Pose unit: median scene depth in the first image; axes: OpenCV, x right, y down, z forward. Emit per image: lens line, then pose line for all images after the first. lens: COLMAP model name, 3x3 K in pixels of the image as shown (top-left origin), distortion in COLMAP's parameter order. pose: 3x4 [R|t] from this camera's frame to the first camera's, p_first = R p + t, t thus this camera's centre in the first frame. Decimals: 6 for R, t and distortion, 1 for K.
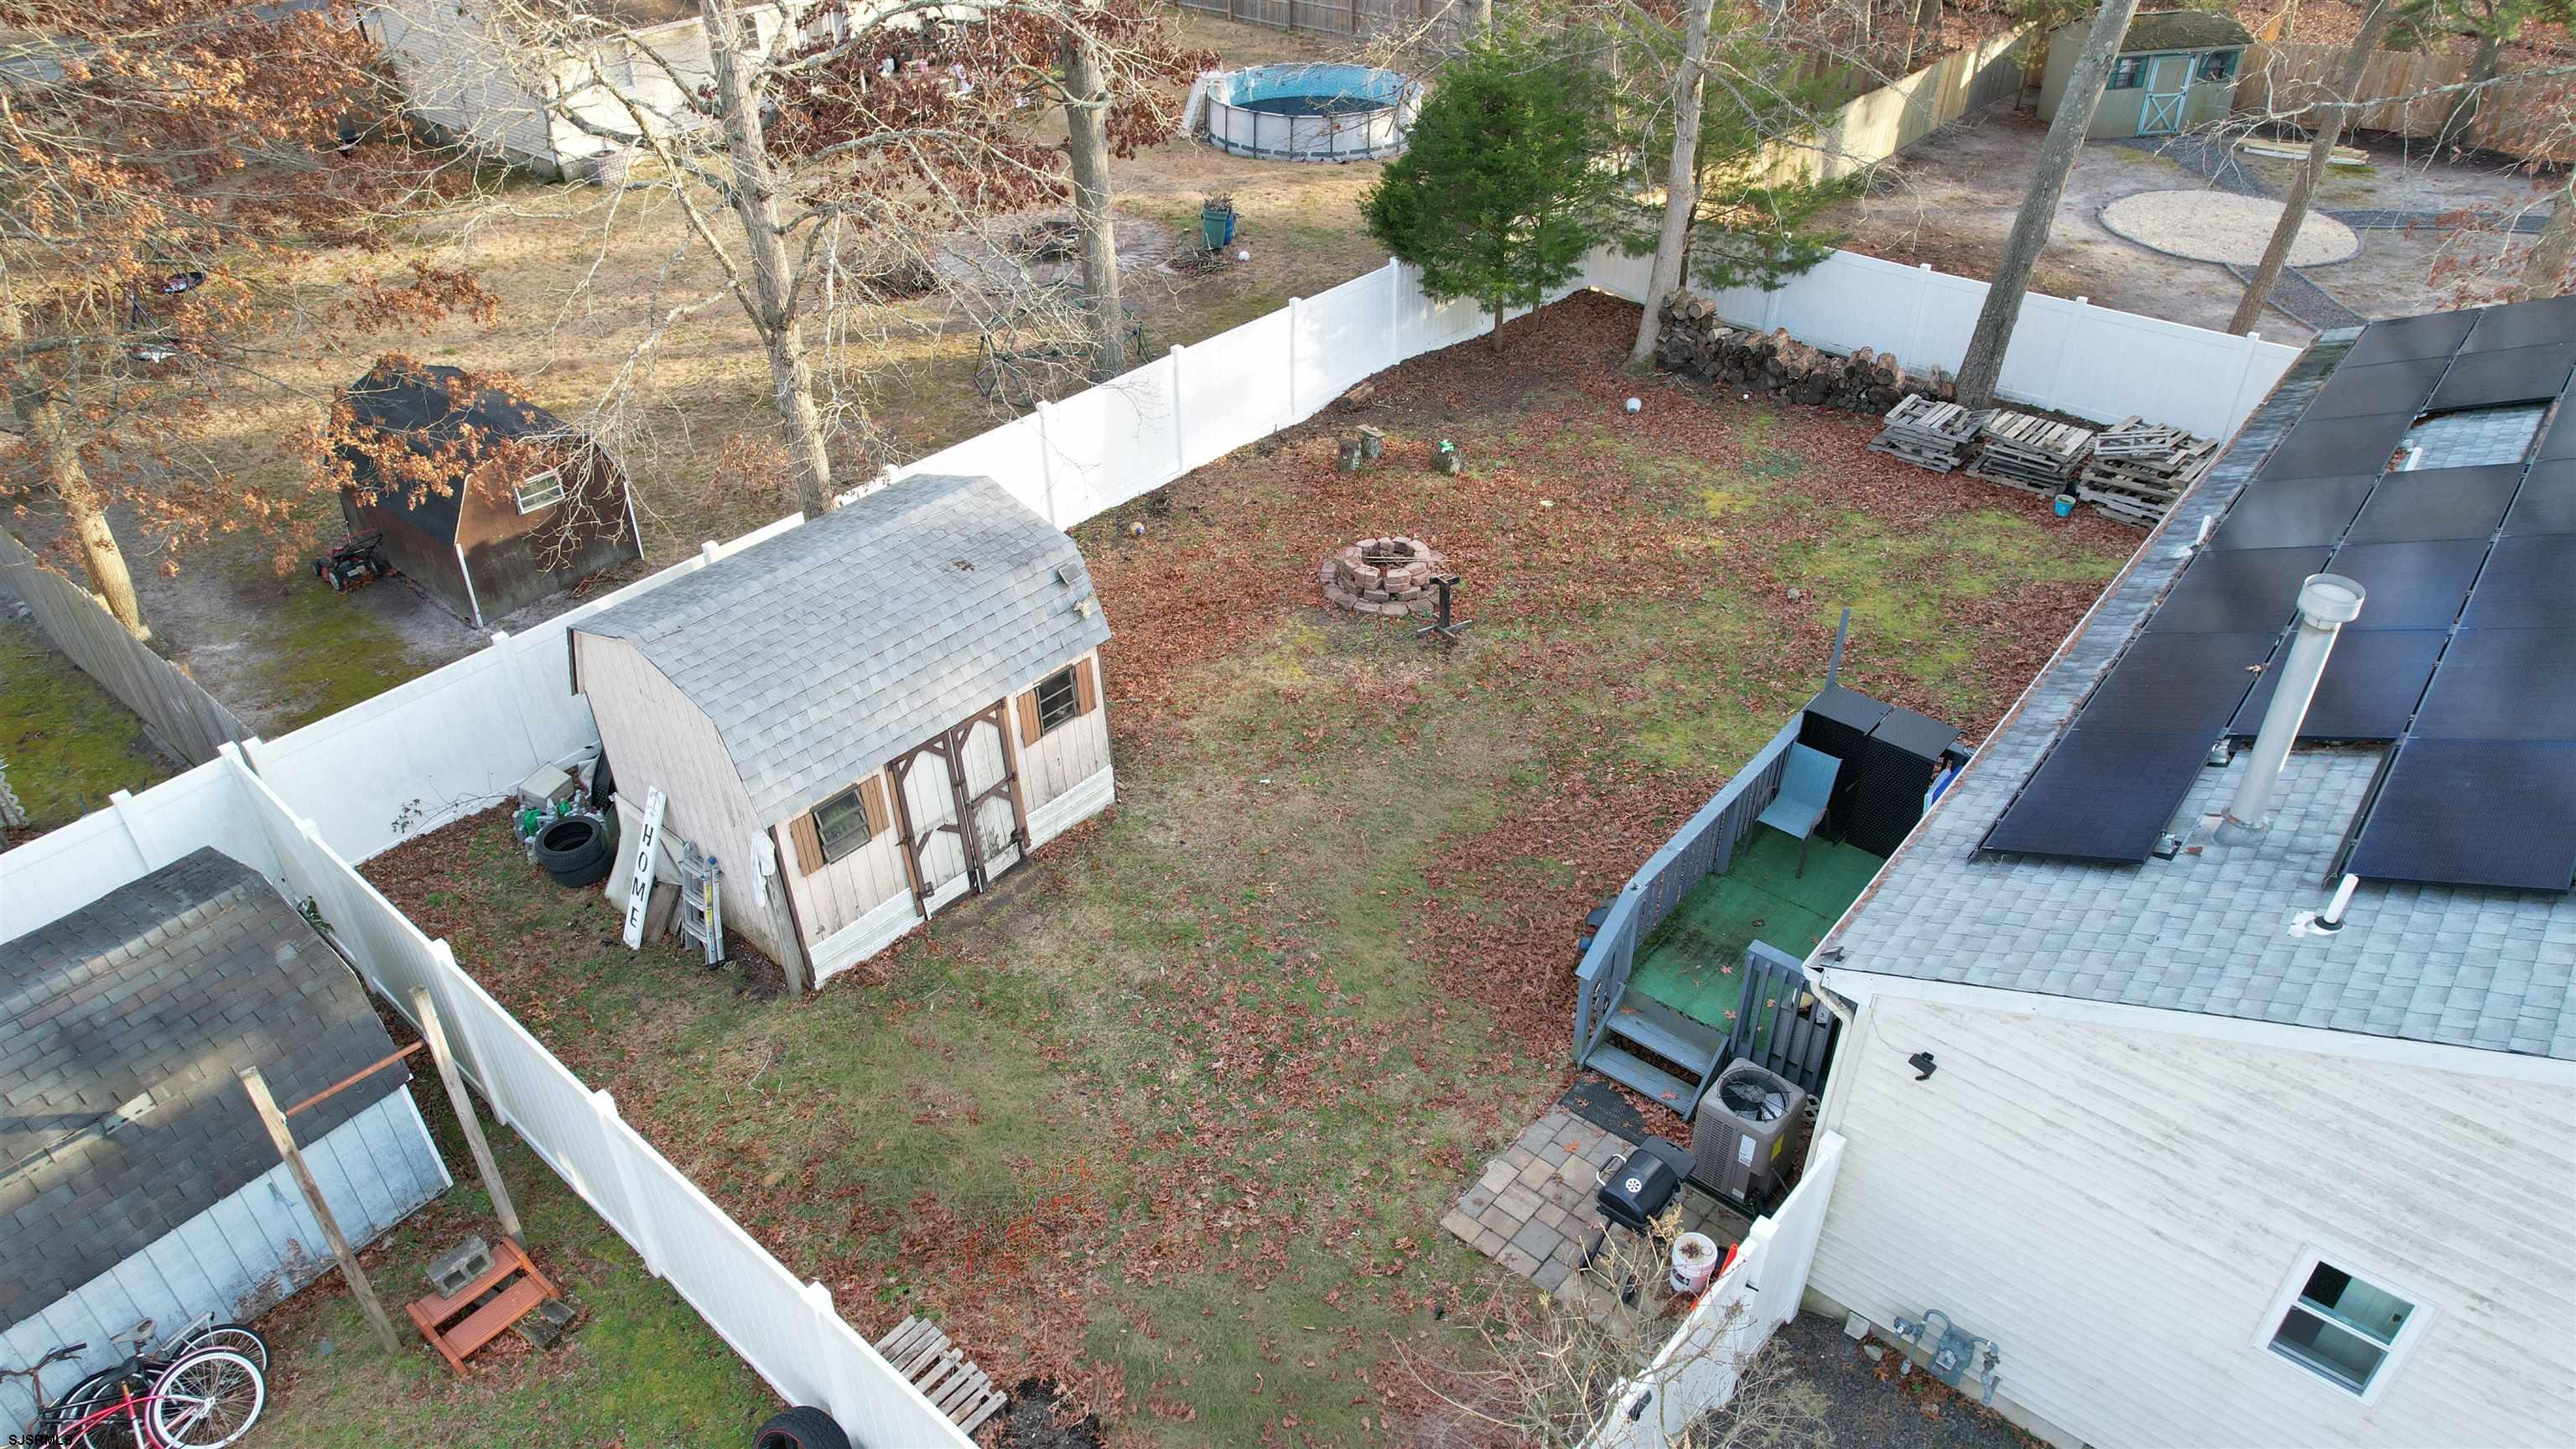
lens RADIAL K [[1636.8, 0, 1283.2], [0, 1636.8, 723.6], [0, 0, 1]] dist [-0.074678, 0.065342]
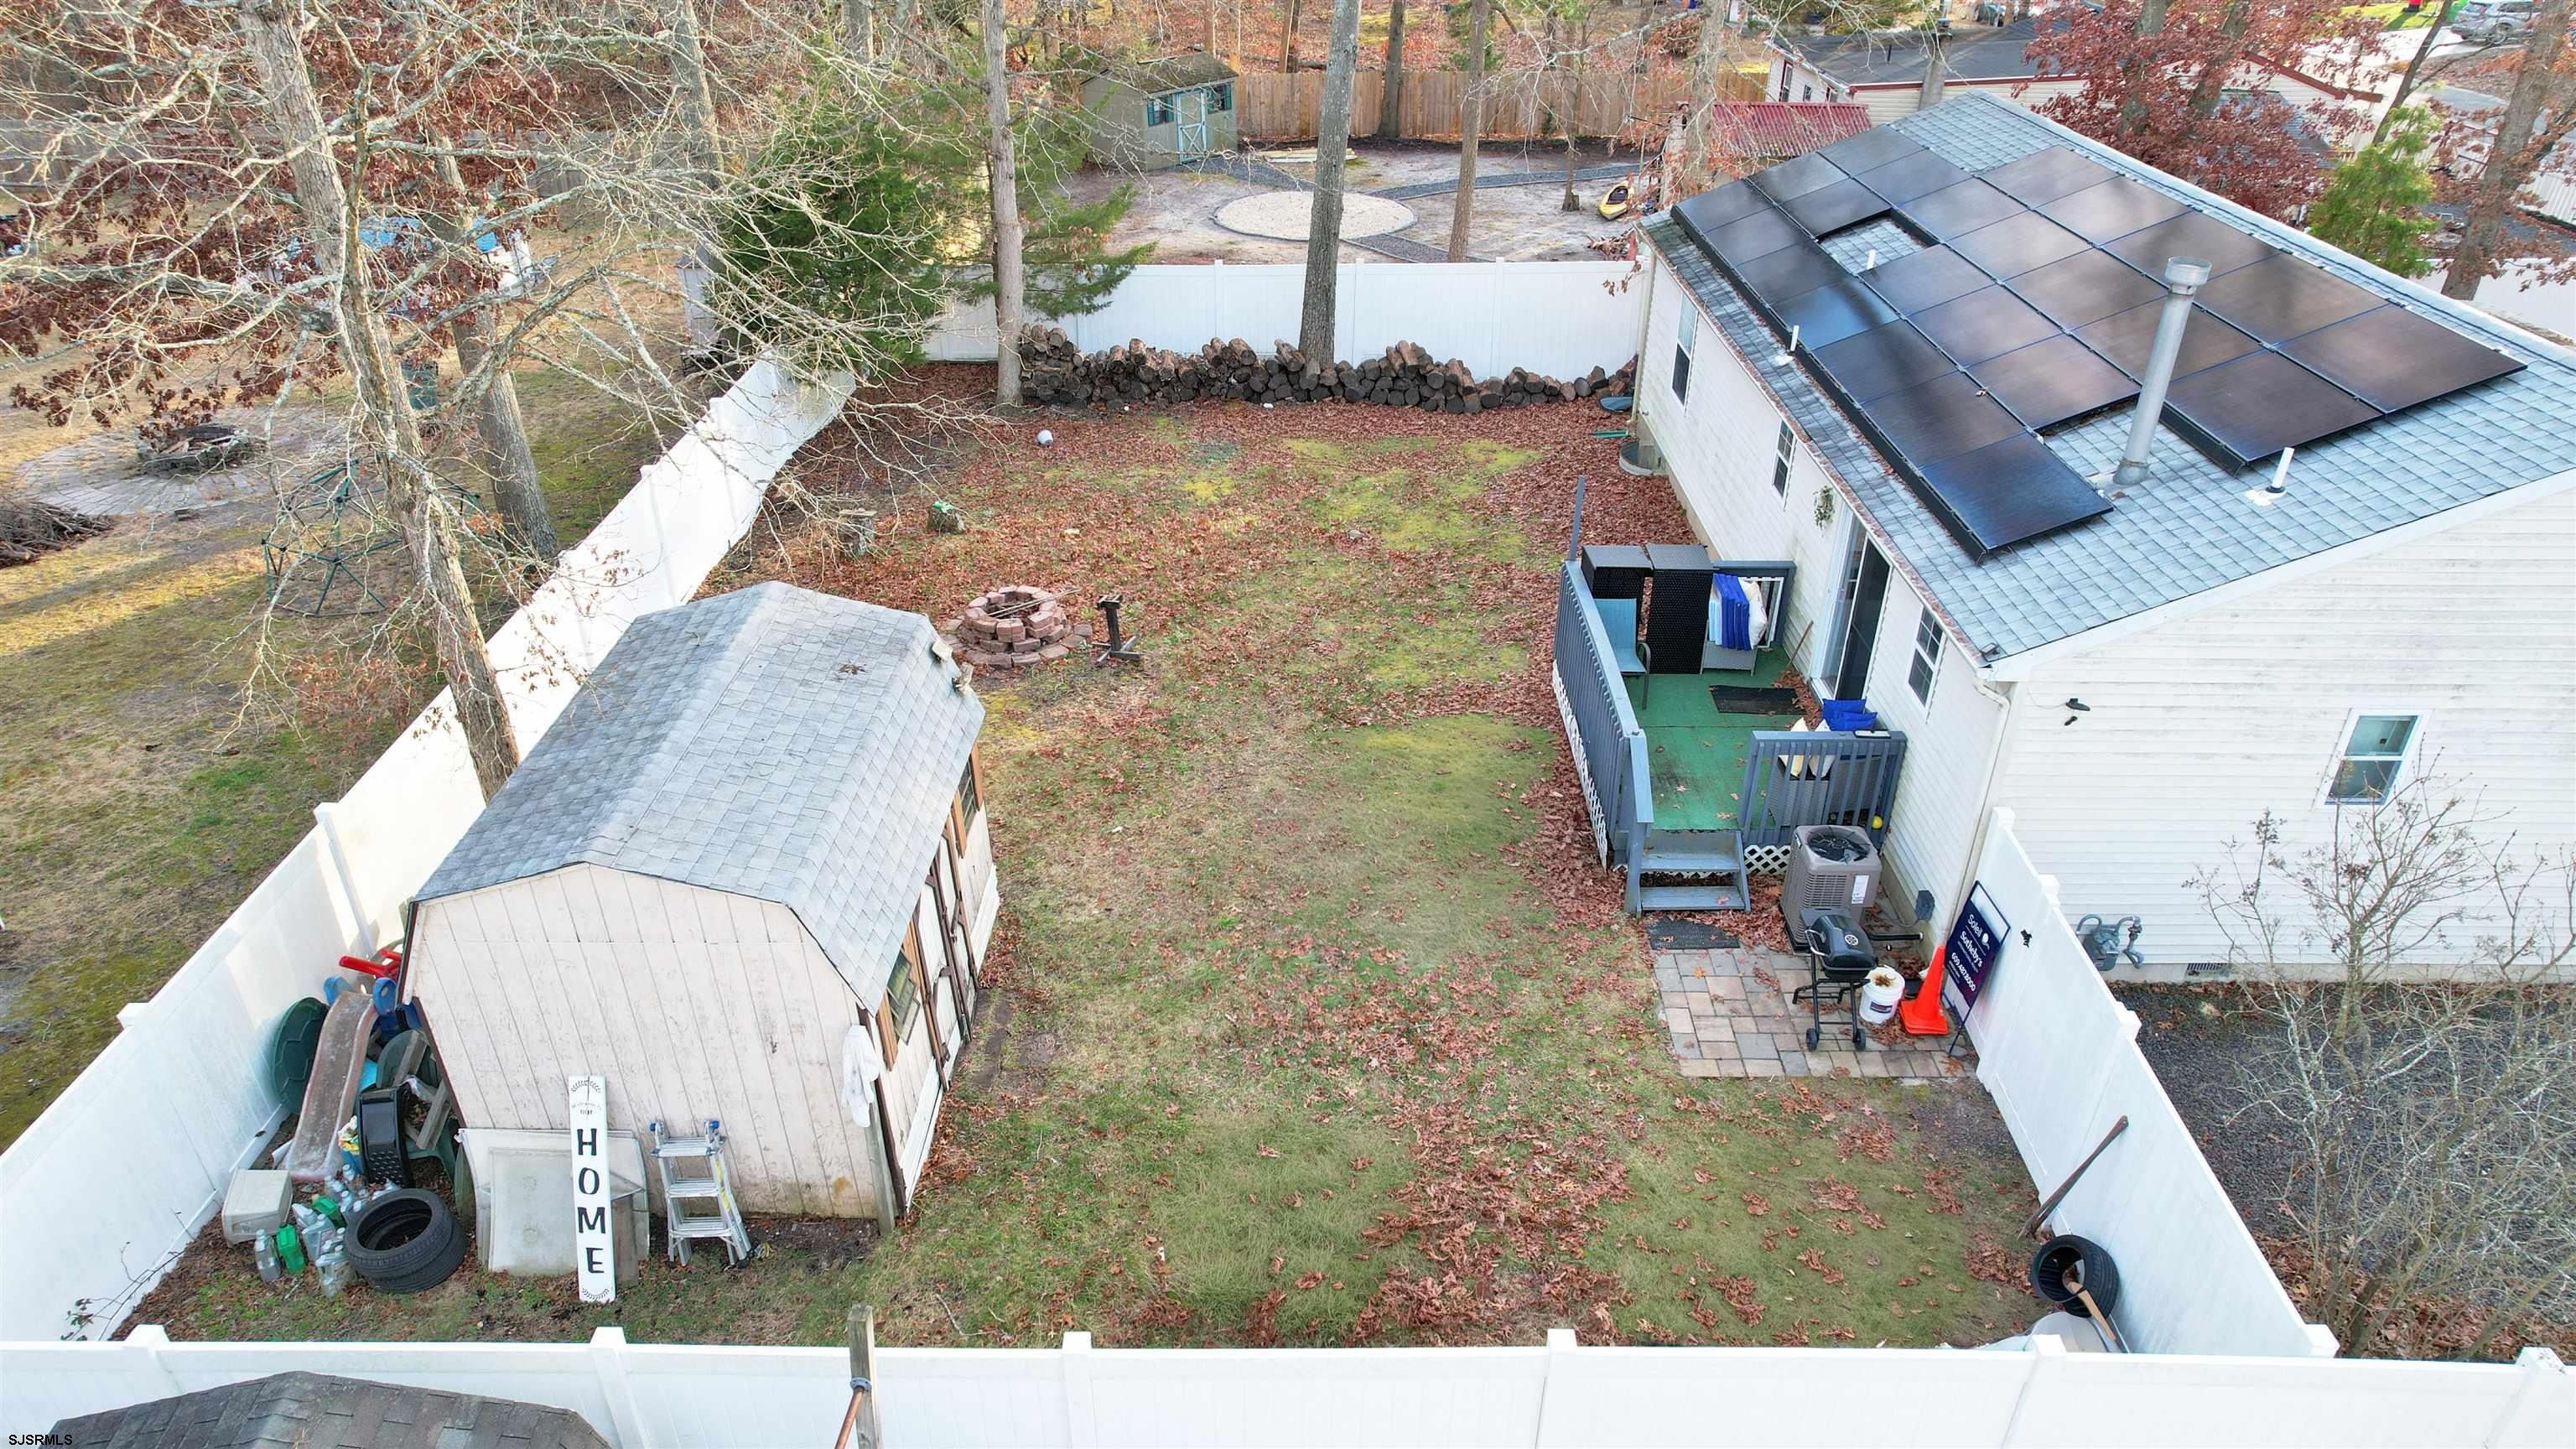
lens RADIAL K [[1636.8, 0, 1283.2], [0, 1636.8, 723.6], [0, 0, 1]] dist [-0.074678, 0.065342]
pose [[0.769178, -0.310559, 0.558497, -0.474221], [0.352859, 0.935059, 0.033983, -0.020608], [-0.532782, 0.170932, 0.828810, 0.189122]]
